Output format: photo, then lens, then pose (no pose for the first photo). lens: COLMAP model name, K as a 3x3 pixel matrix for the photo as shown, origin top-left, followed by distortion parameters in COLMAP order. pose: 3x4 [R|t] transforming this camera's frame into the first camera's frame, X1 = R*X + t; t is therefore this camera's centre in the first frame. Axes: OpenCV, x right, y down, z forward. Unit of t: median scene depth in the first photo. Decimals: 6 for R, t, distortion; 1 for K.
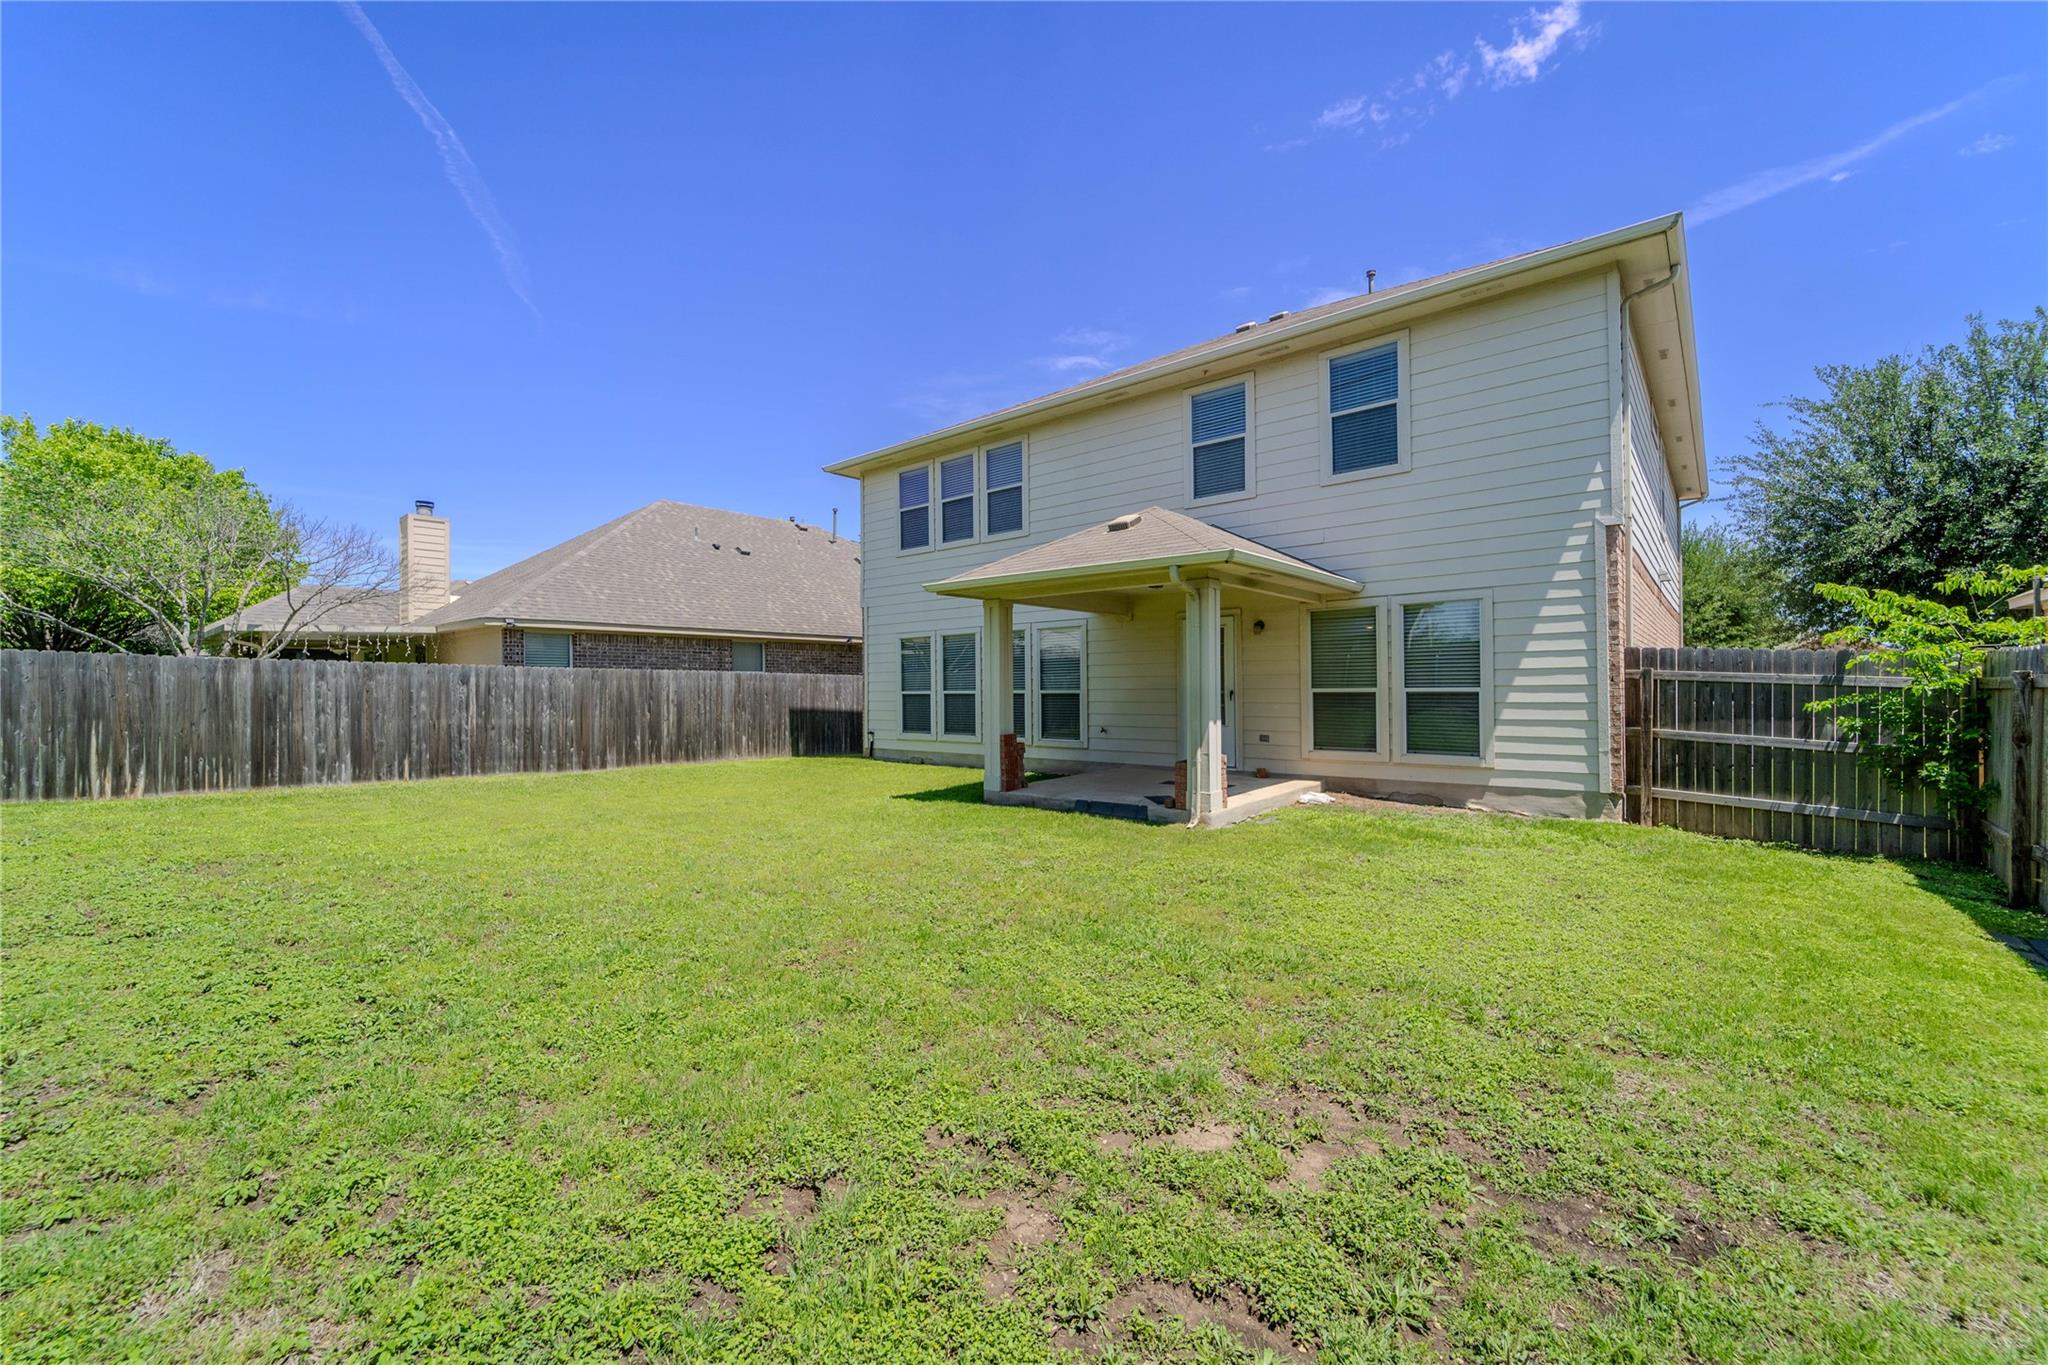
lens RADIAL K [[827.5, 0, 1024.0], [0, 827.5, 682.5], [0, 0, 1]] dist [0.001227, -0.000120]
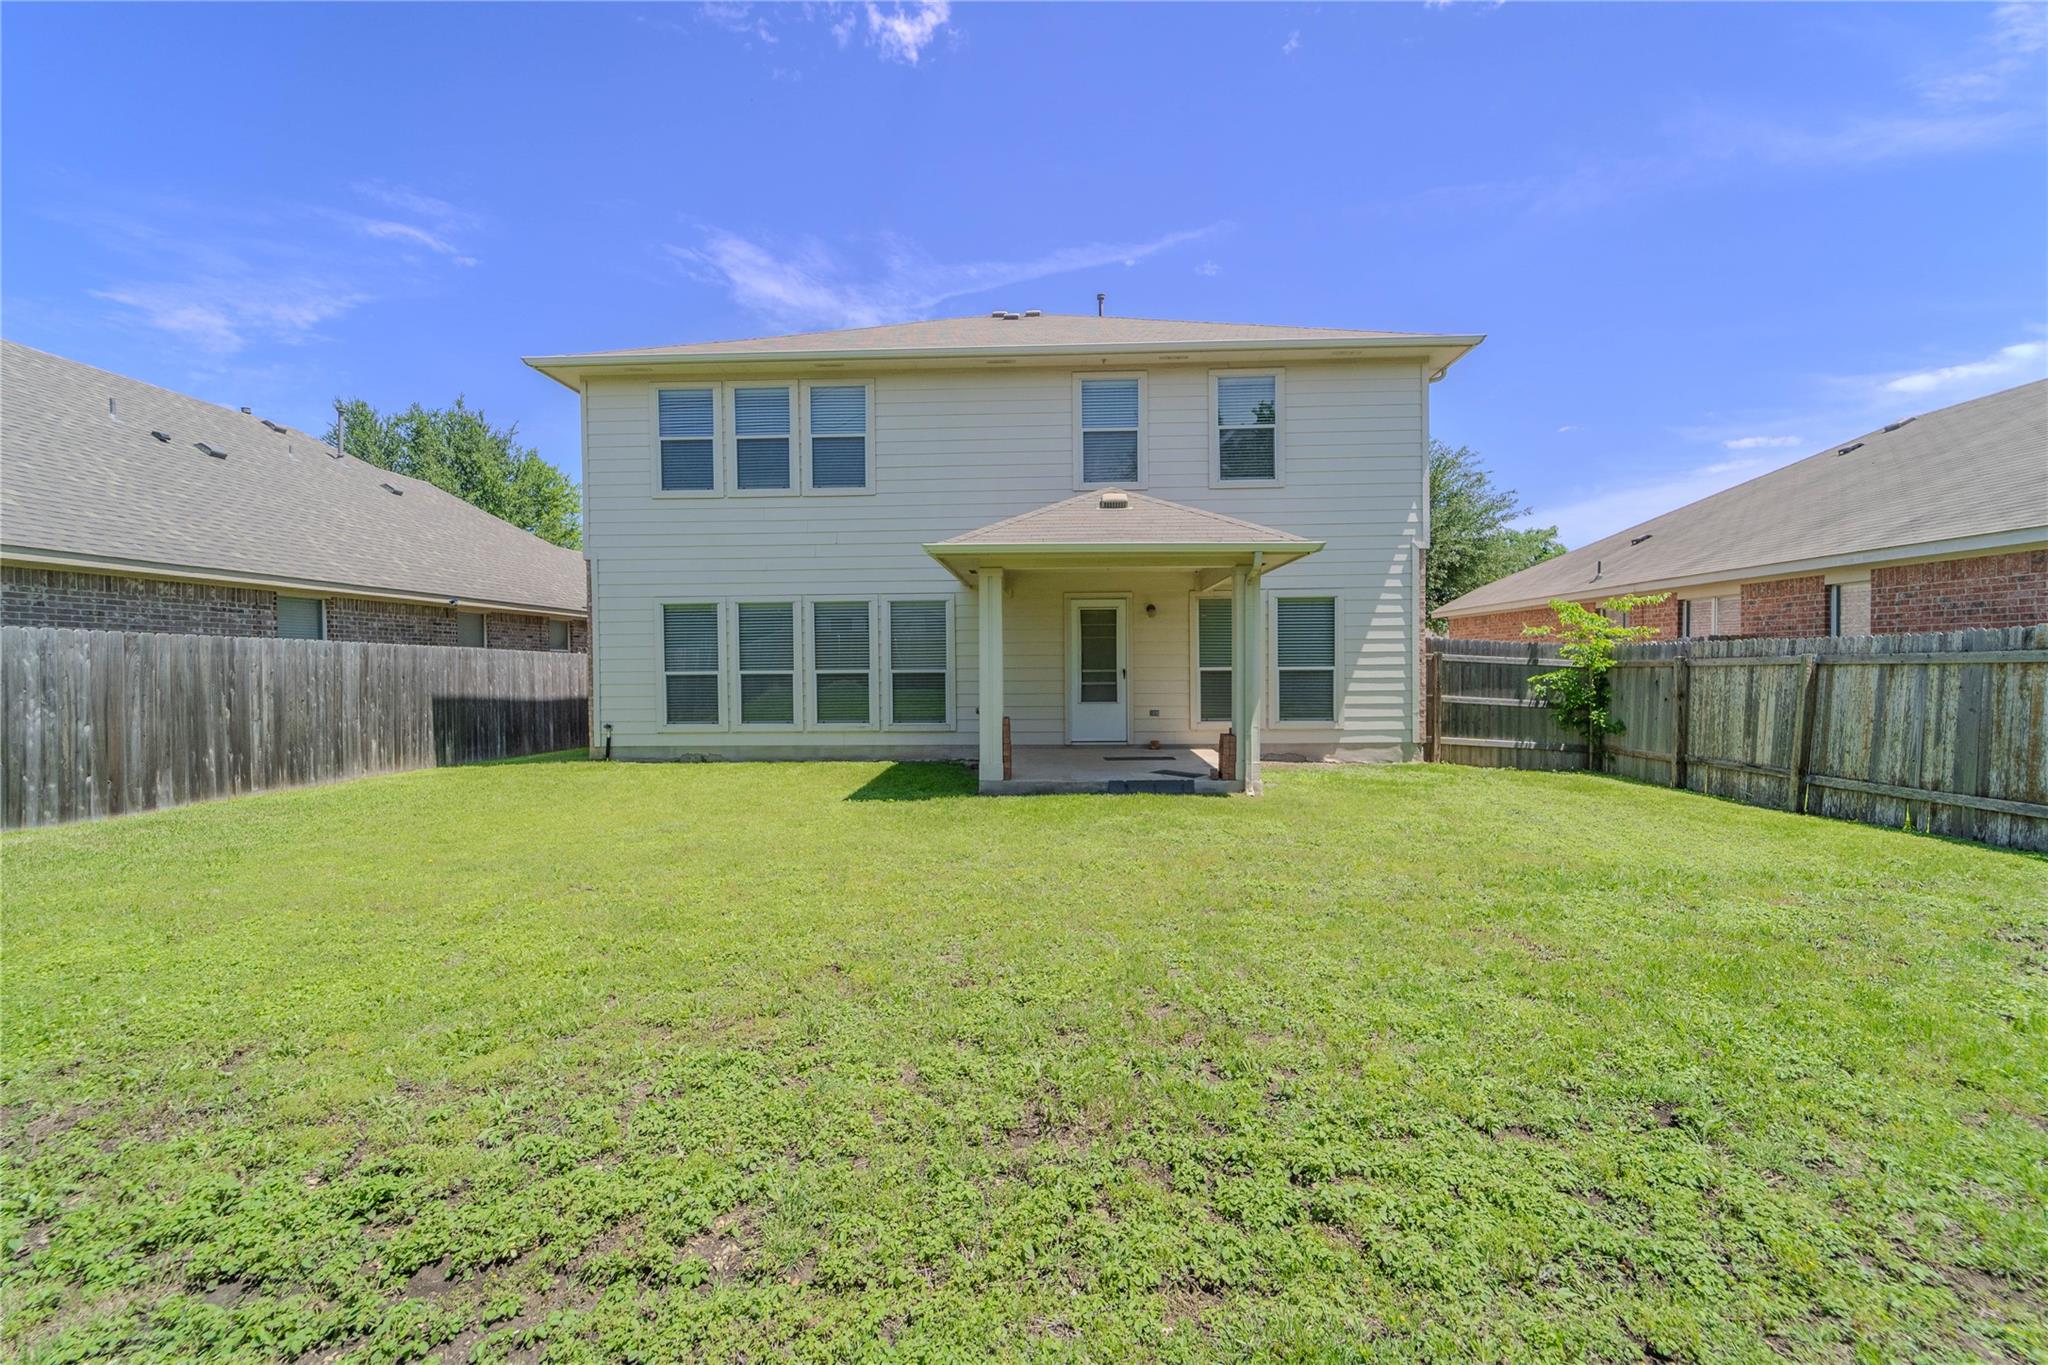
lens RADIAL K [[827.5, 0, 1024.0], [0, 827.5, 682.5], [0, 0, 1]] dist [0.001227, -0.000120]
pose [[0.788481, -0.011524, 0.614951, -0.400829], [-0.003513, 0.999724, 0.023239, 0.001848], [-0.615049, -0.020484, 0.788223, 0.190977]]
